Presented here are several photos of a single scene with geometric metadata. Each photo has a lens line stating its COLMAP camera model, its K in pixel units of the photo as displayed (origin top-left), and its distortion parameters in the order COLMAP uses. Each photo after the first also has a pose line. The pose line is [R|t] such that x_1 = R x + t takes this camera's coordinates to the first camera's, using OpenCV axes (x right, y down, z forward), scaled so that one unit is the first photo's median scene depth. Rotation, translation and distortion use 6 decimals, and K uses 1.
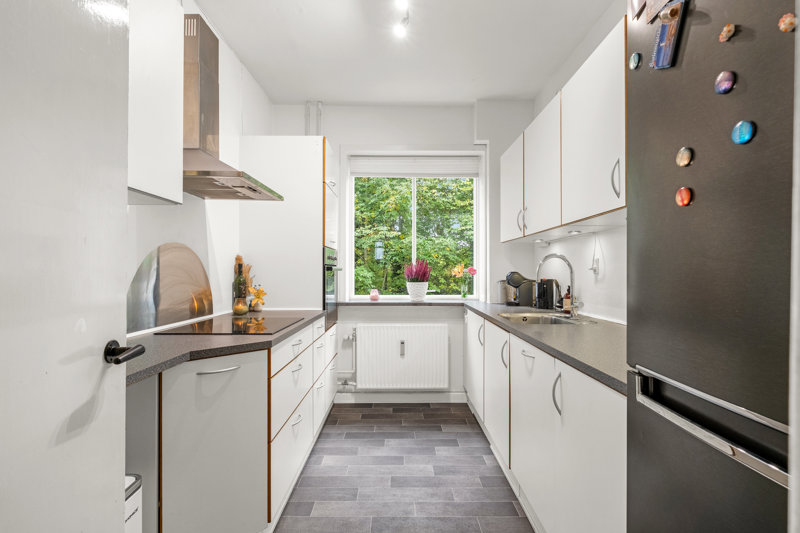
lens RADIAL K [[398.0, 0, 400.0], [0, 398.0, 266.5], [0, 0, 1]] dist [-0.001069, -0.000003]
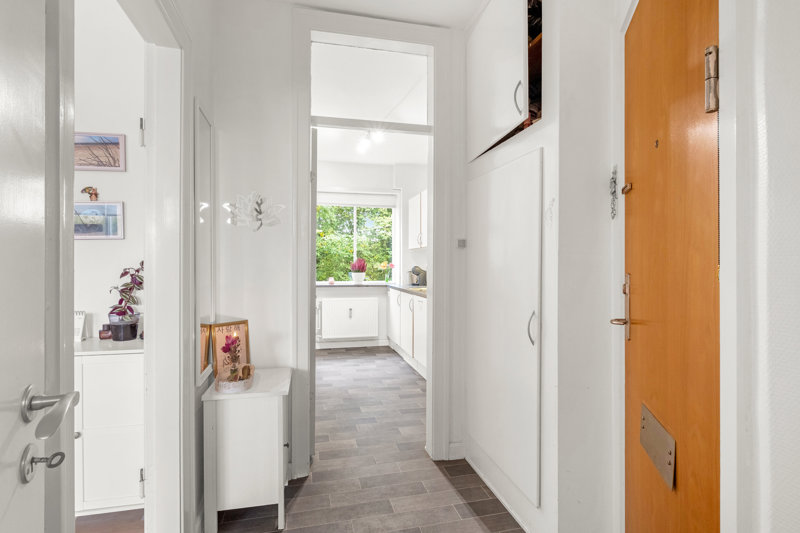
lens RADIAL K [[410.7, 0, 401.8], [0, 410.7, 262.8], [0, 0, 1]] dist [-0.000790, -0.000290]
pose [[0.972796, -0.001289, 0.231660, -0.178273], [-0.000571, 0.999968, 0.007961, -0.014689], [-0.231662, -0.007877, 0.972764, -0.685565]]
